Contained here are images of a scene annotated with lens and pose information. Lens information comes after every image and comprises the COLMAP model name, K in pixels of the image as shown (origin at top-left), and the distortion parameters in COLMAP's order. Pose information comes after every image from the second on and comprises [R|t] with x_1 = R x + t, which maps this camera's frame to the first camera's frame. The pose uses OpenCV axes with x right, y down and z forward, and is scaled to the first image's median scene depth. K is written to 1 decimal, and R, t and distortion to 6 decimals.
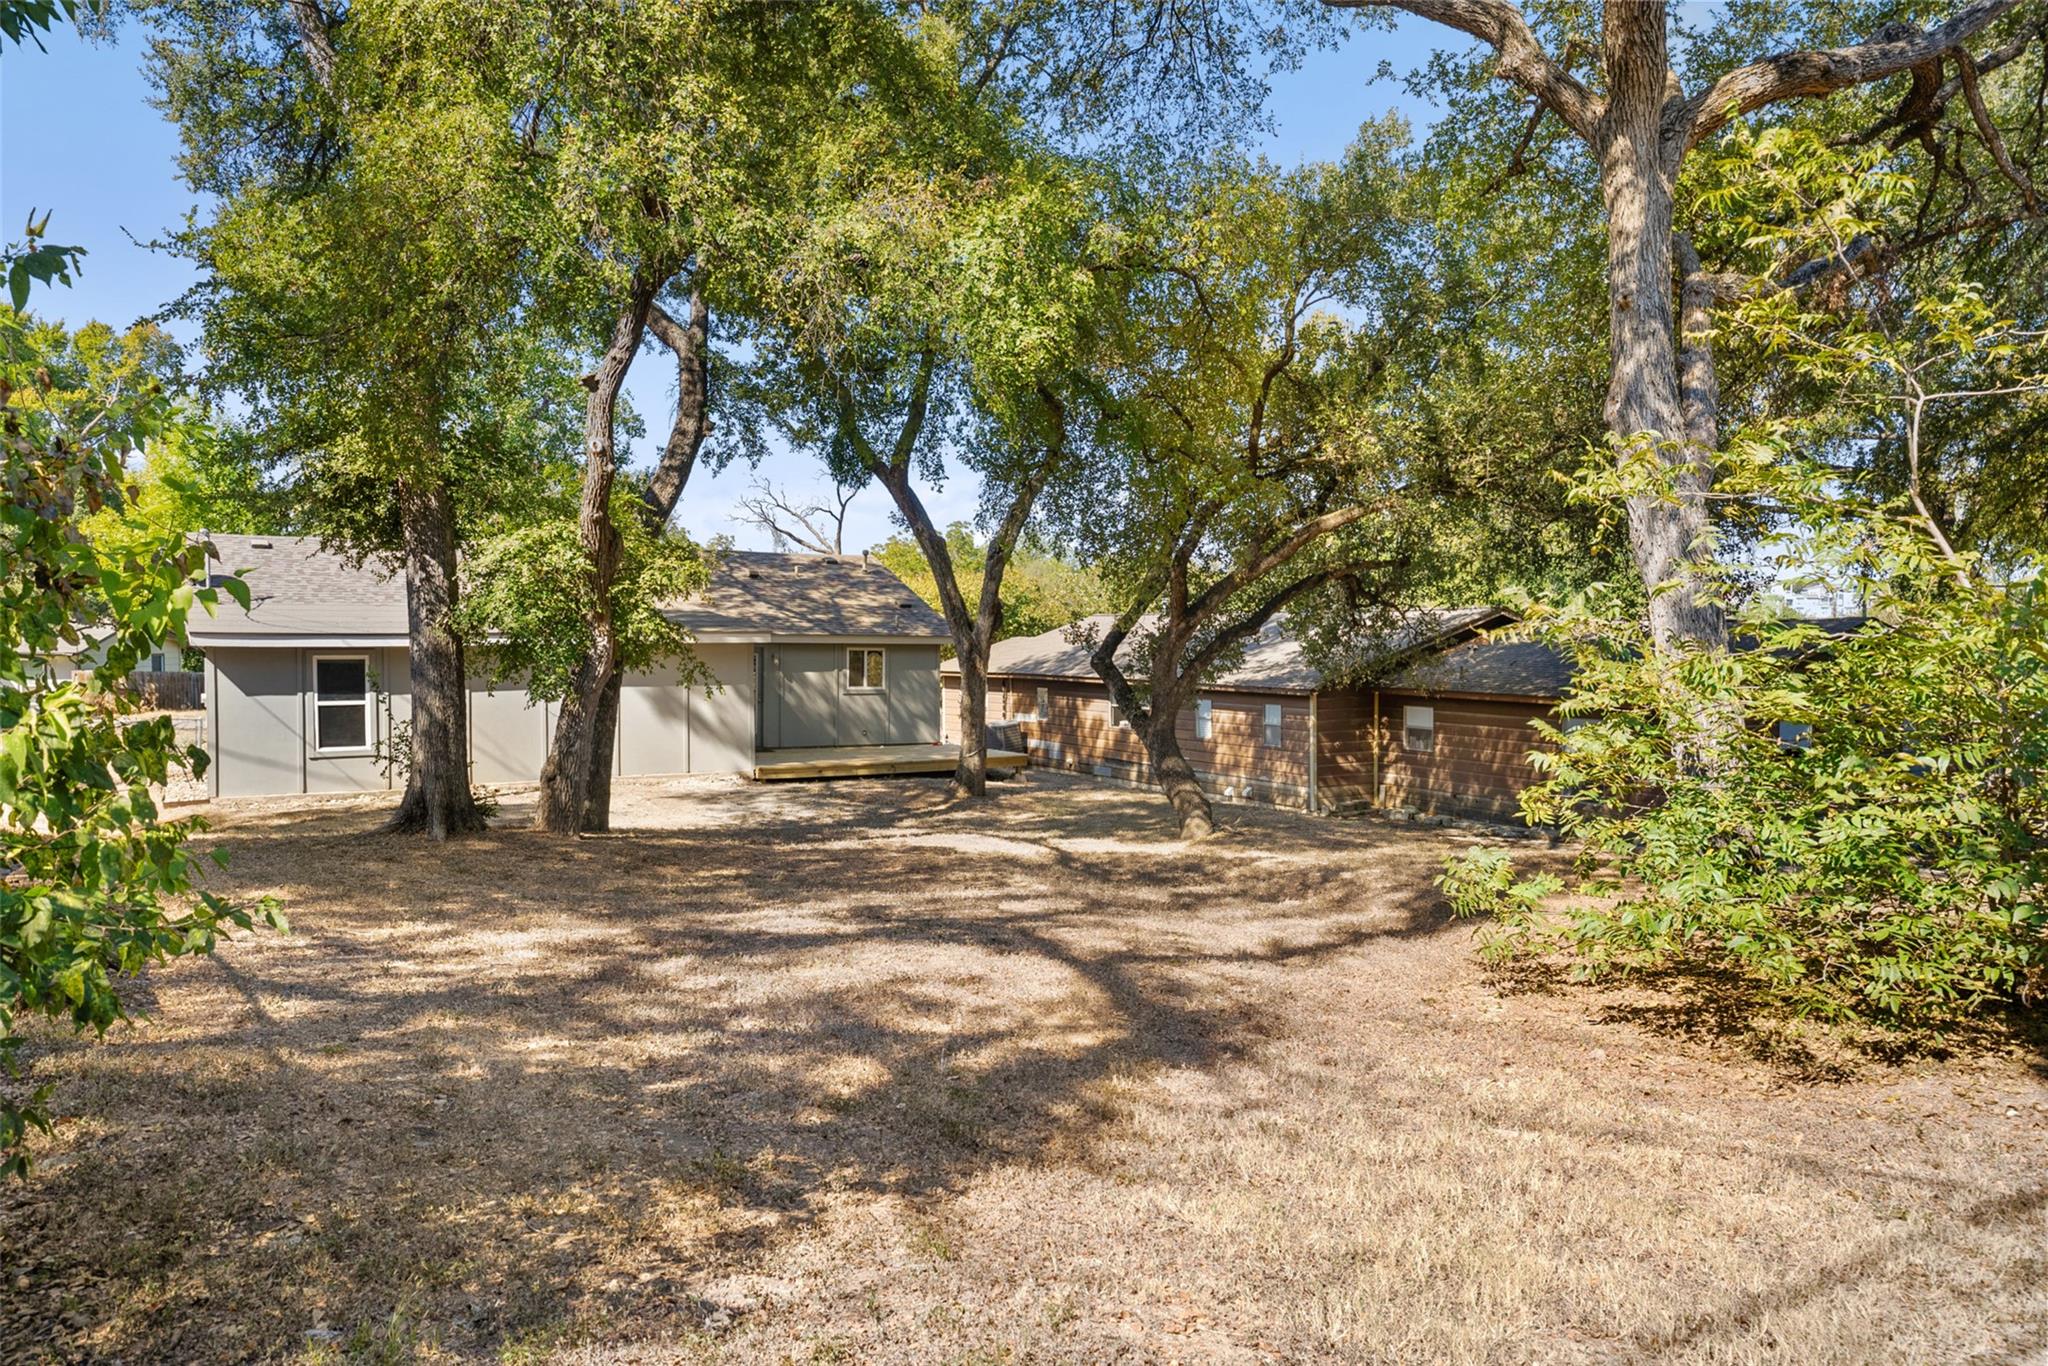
lens RADIAL K [[1426.5, 0, 1027.5], [0, 1426.5, 675.4], [0, 0, 1]] dist [0.007938, 0.000726]
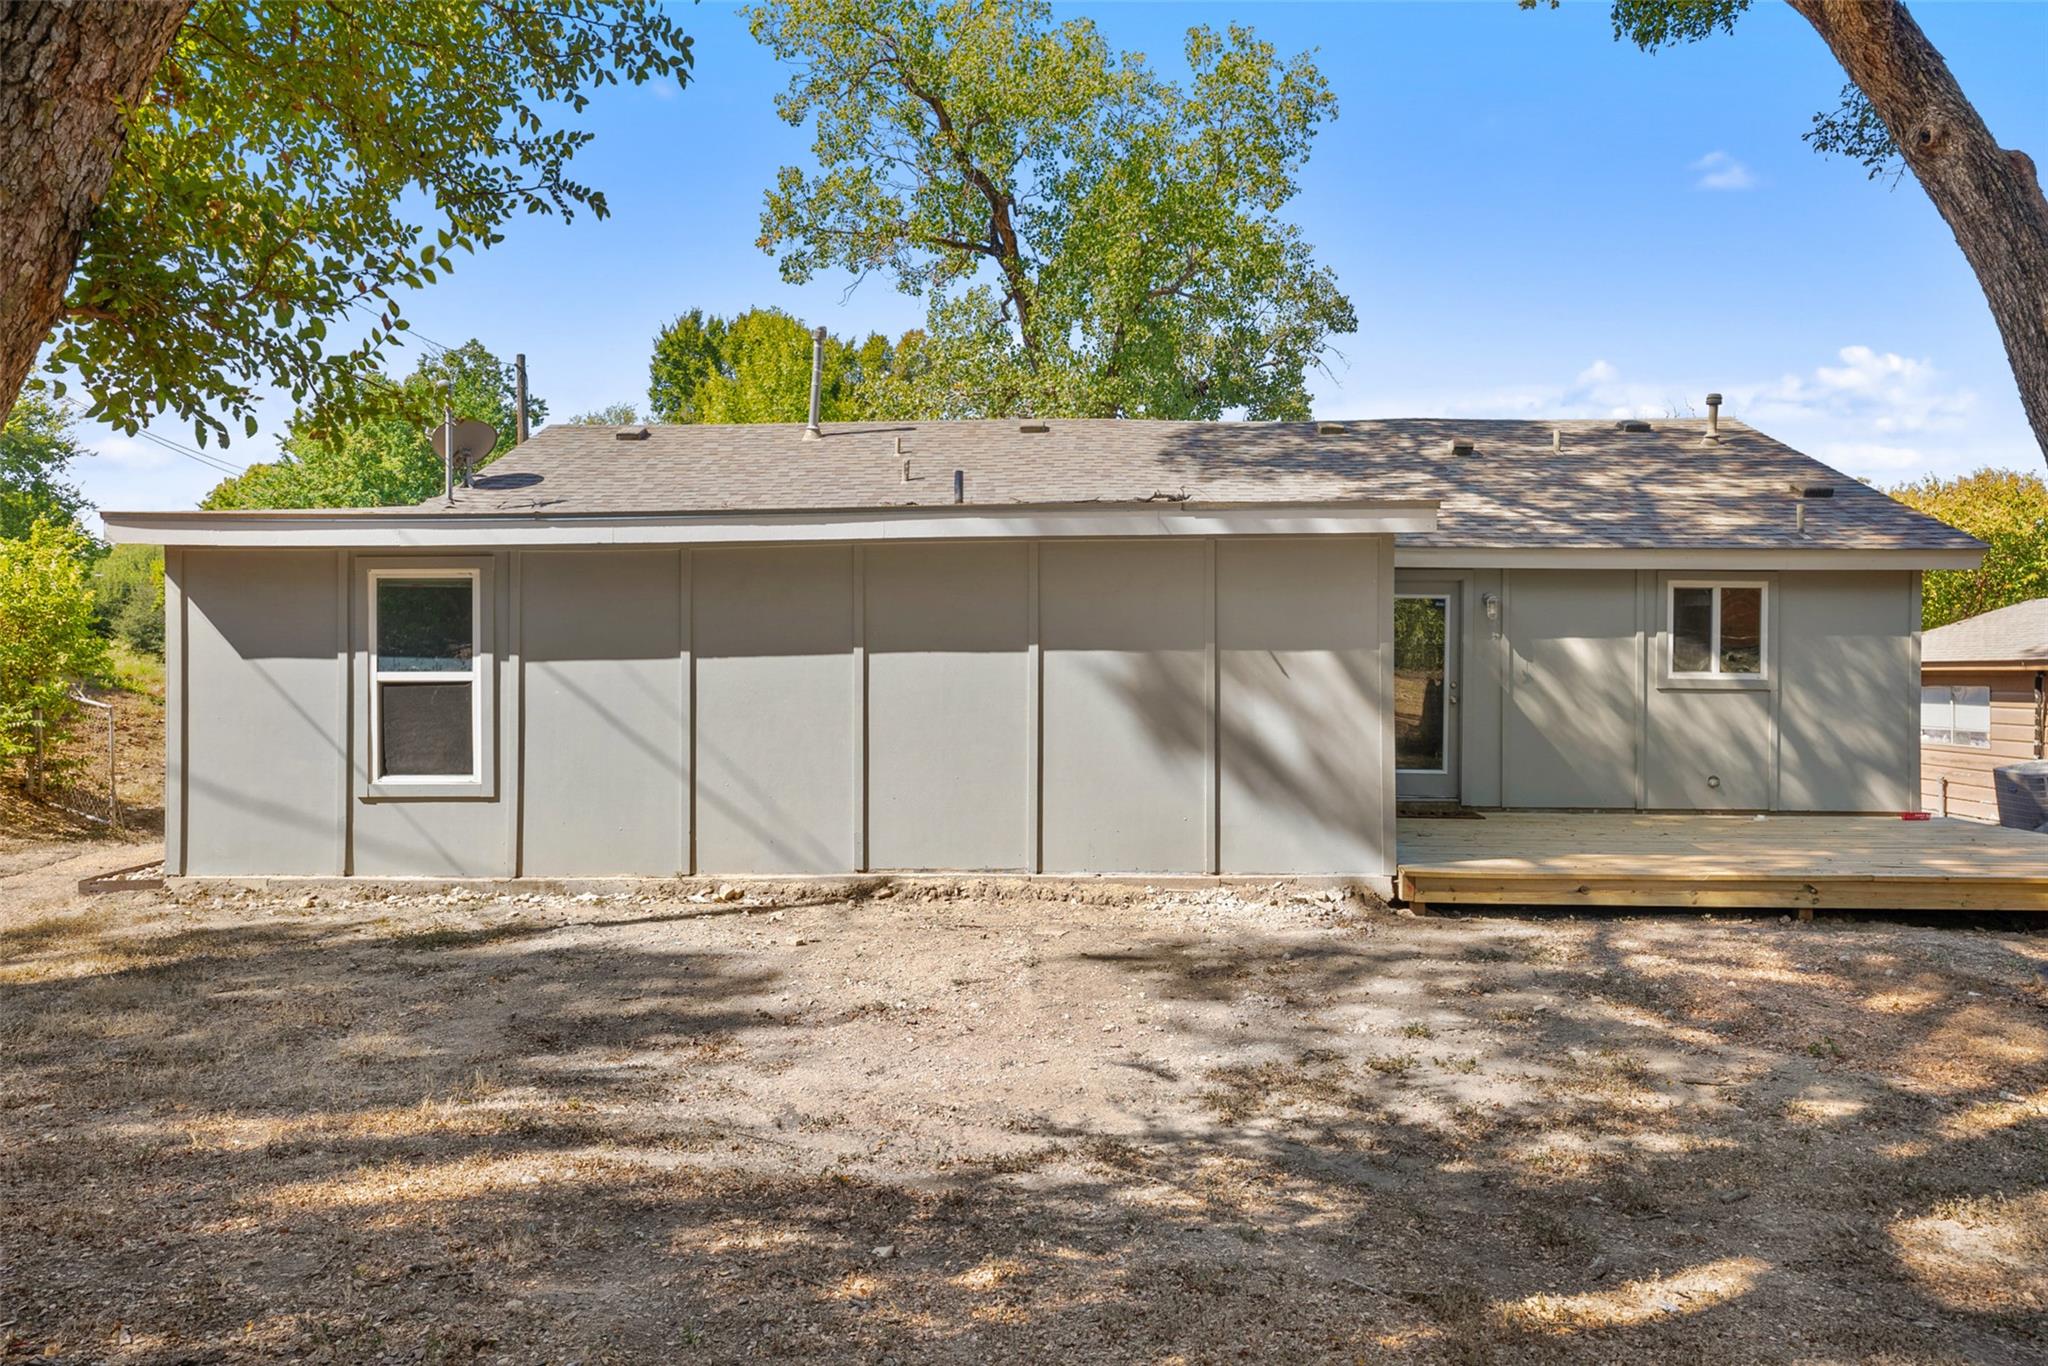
lens RADIAL K [[1412.9, 0, 1020.8], [0, 1412.9, 666.9], [0, 0, 1]] dist [0.025592, 0.006280]
pose [[0.848381, 0.002444, -0.529380, -0.068837], [-0.012657, 0.999797, -0.015668, 0.016055], [0.529235, 0.019993, 0.848240, 0.562825]]
